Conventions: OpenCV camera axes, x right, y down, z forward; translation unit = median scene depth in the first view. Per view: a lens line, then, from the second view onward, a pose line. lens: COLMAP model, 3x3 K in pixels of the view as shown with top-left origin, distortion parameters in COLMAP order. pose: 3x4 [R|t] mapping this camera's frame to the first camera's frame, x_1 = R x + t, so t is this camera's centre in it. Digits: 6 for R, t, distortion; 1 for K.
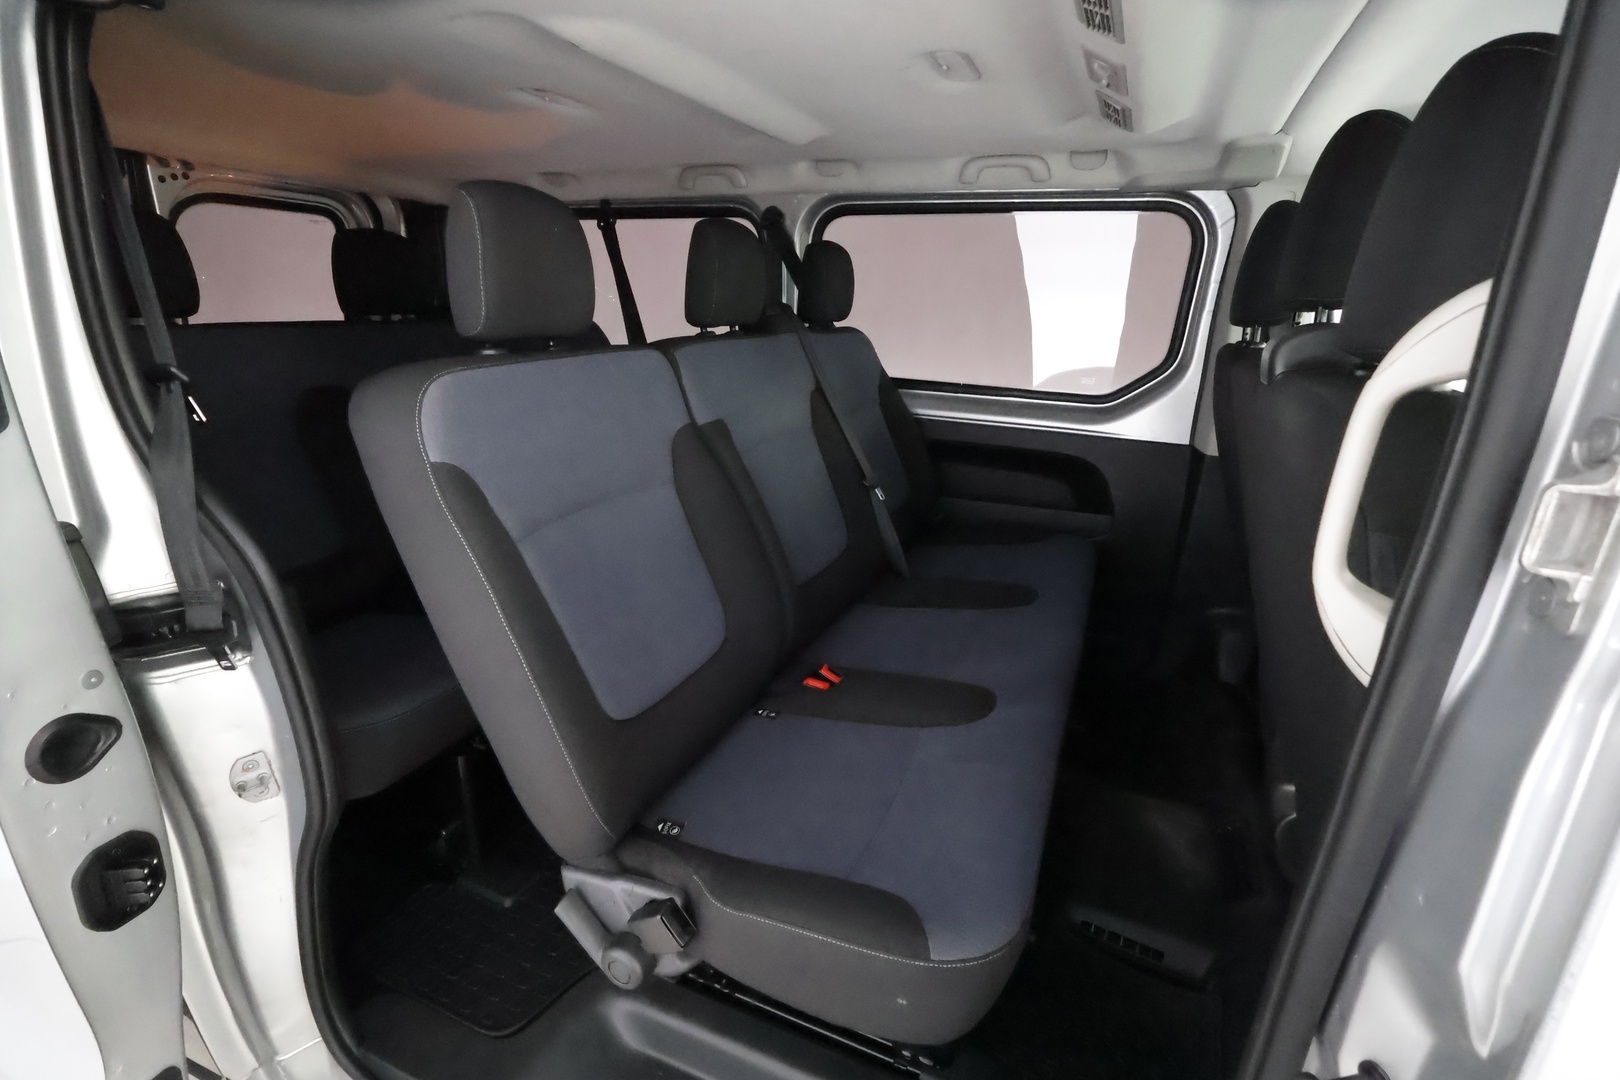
lens RADIAL K [[752.4, 0, 817.8], [0, 752.4, 542.2], [0, 0, 1]] dist [-0.005832, 0.001474]
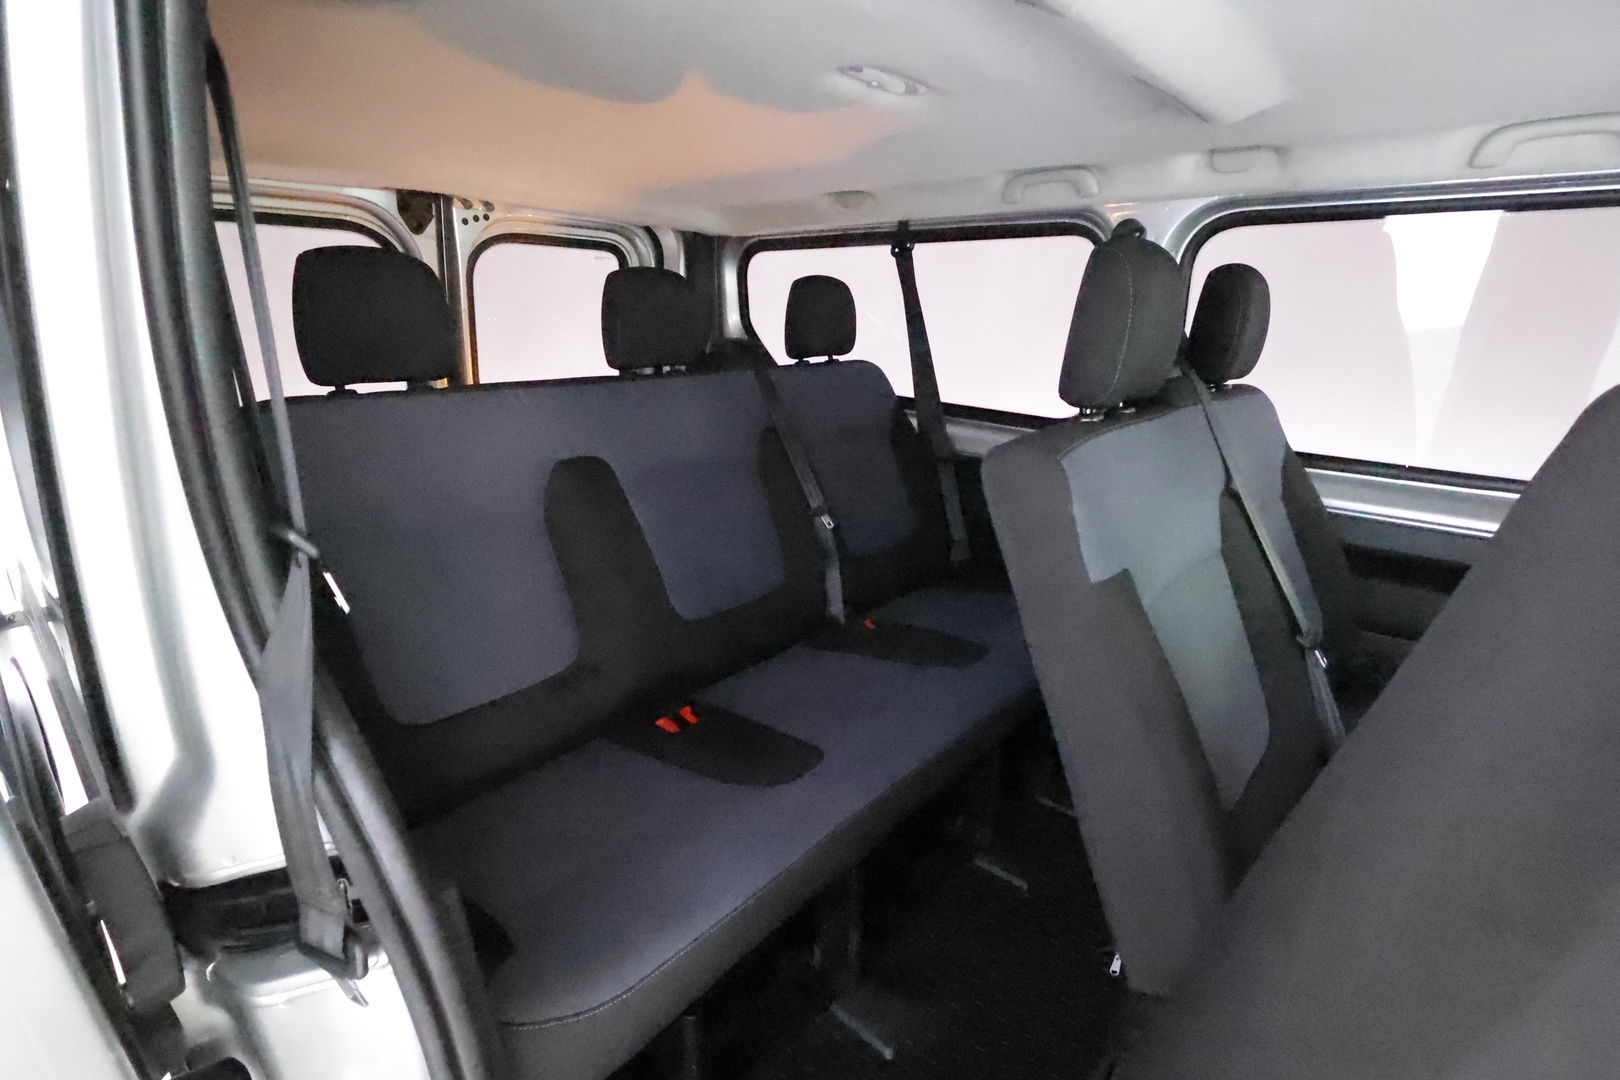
lens RADIAL K [[752.4, 0, 802.1], [0, 752.4, 542.4], [0, 0, 1]] dist [-0.005832, 0.001474]
pose [[0.946258, 0.083533, -0.312439, -0.117705], [-0.091112, 0.995793, -0.009710, -0.096348], [0.310314, 0.037655, 0.949888, 0.216874]]
